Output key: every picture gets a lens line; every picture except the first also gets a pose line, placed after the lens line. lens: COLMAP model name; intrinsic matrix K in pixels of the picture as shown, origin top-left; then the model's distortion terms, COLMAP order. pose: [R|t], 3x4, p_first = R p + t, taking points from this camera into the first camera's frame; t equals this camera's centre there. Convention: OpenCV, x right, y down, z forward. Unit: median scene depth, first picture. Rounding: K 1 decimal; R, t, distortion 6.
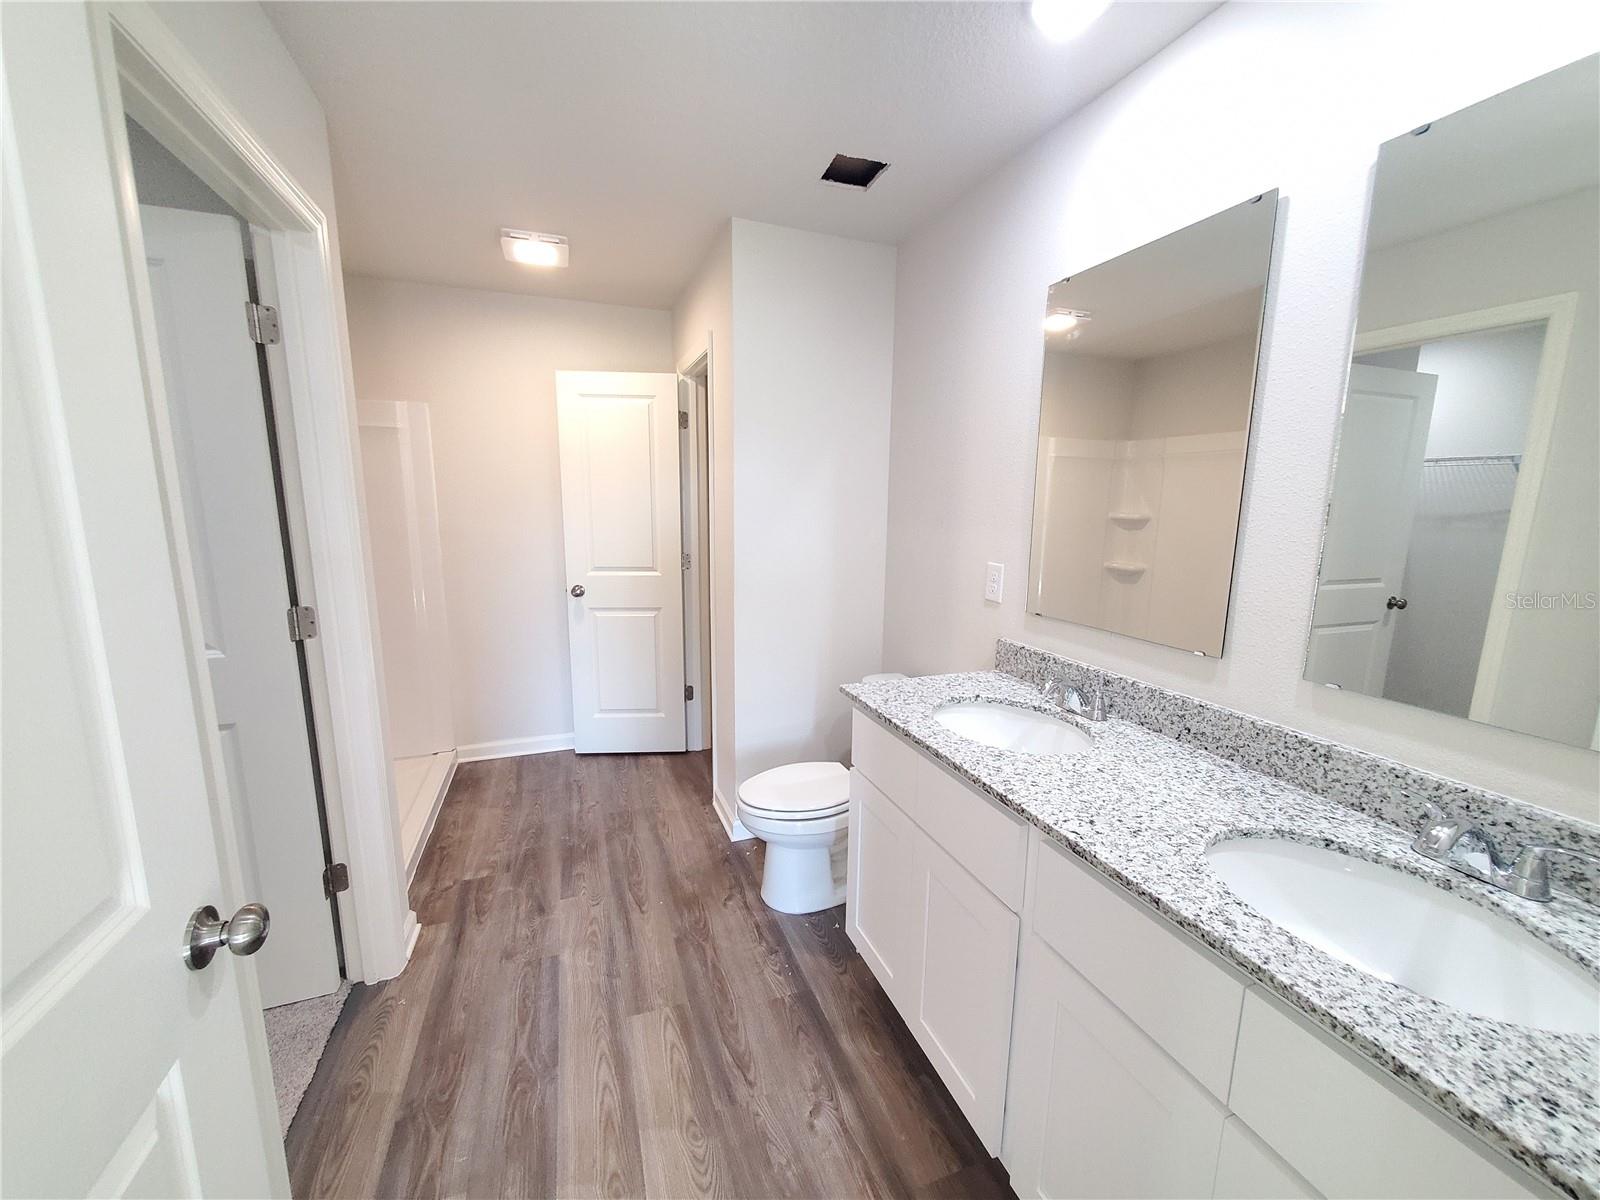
lens RADIAL K [[638.0, 0, 803.5], [0, 638.0, 603.7], [0, 0, 1]] dist [0.001550, 0.000287]
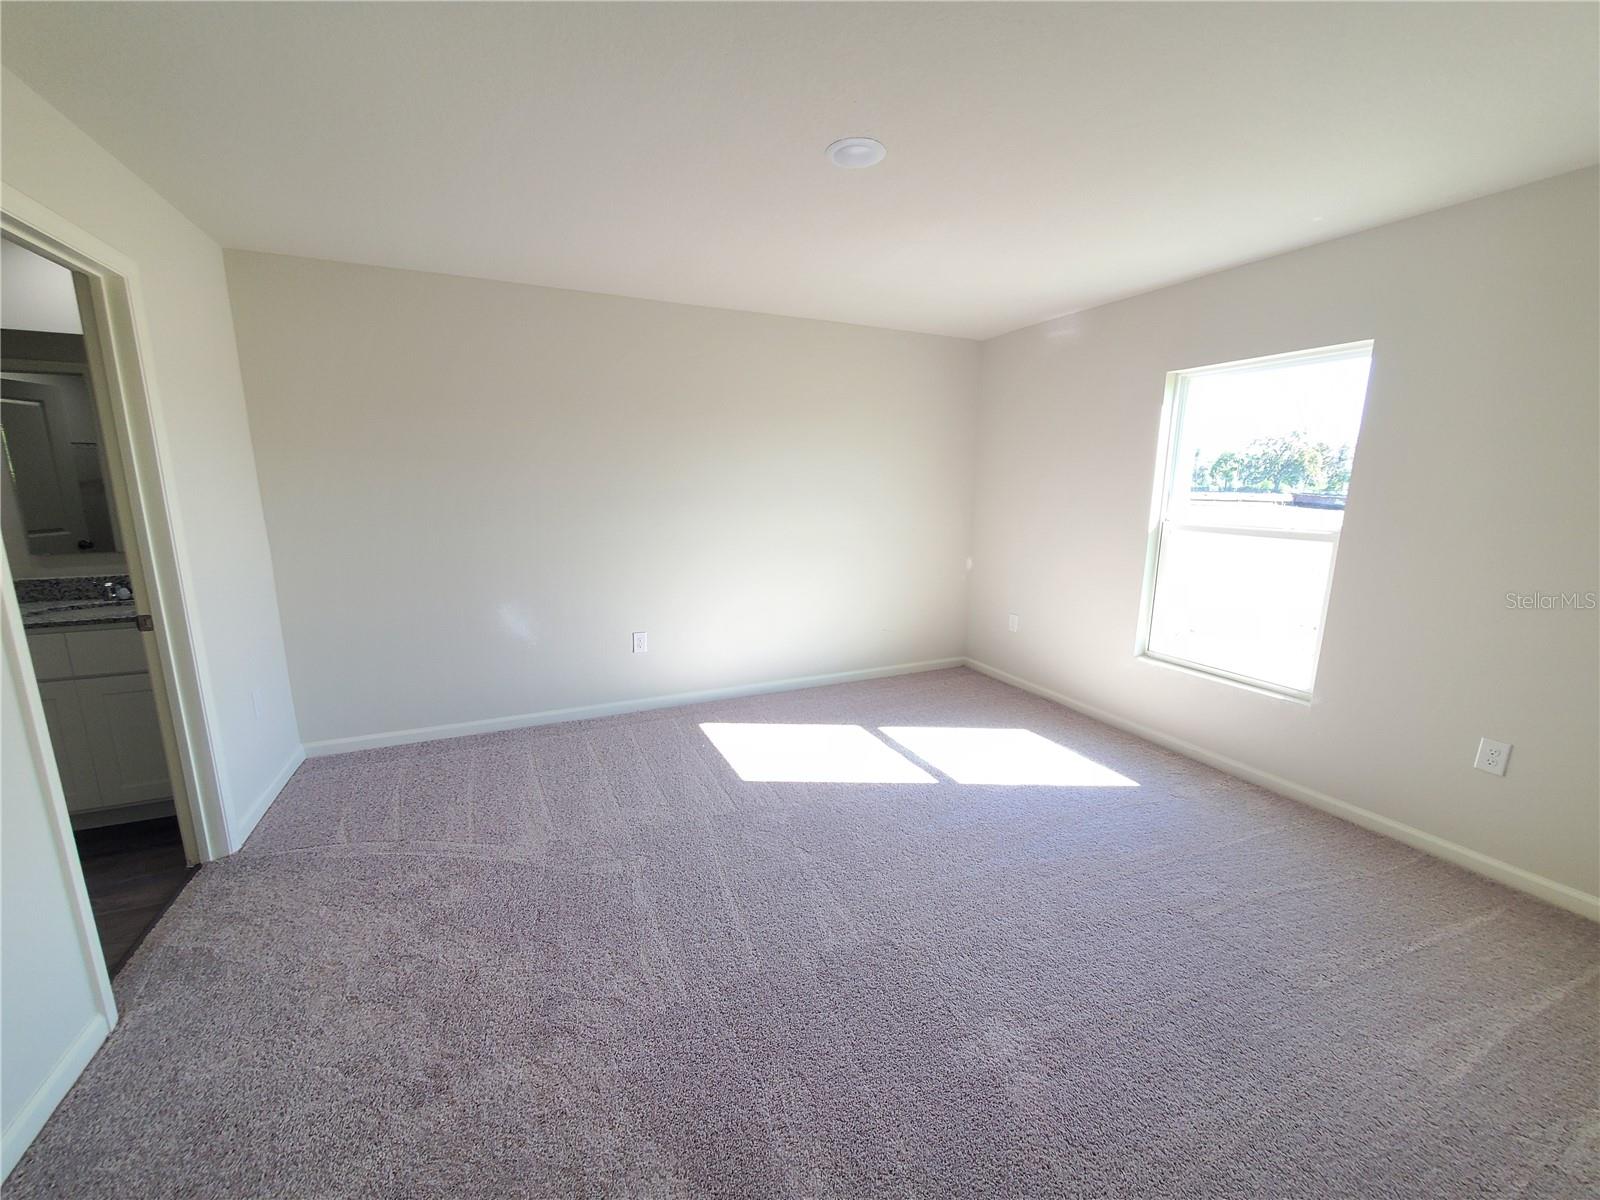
lens RADIAL K [[638.0, 0, 800.7], [0, 638.0, 601.3], [0, 0, 1]] dist [0.001550, 0.000287]
pose [[-0.065472, -0.192294, 0.979151, -1.840077], [0.157694, 0.966932, 0.200439, 0.274248], [-0.985315, 0.167530, -0.032984, -1.770971]]
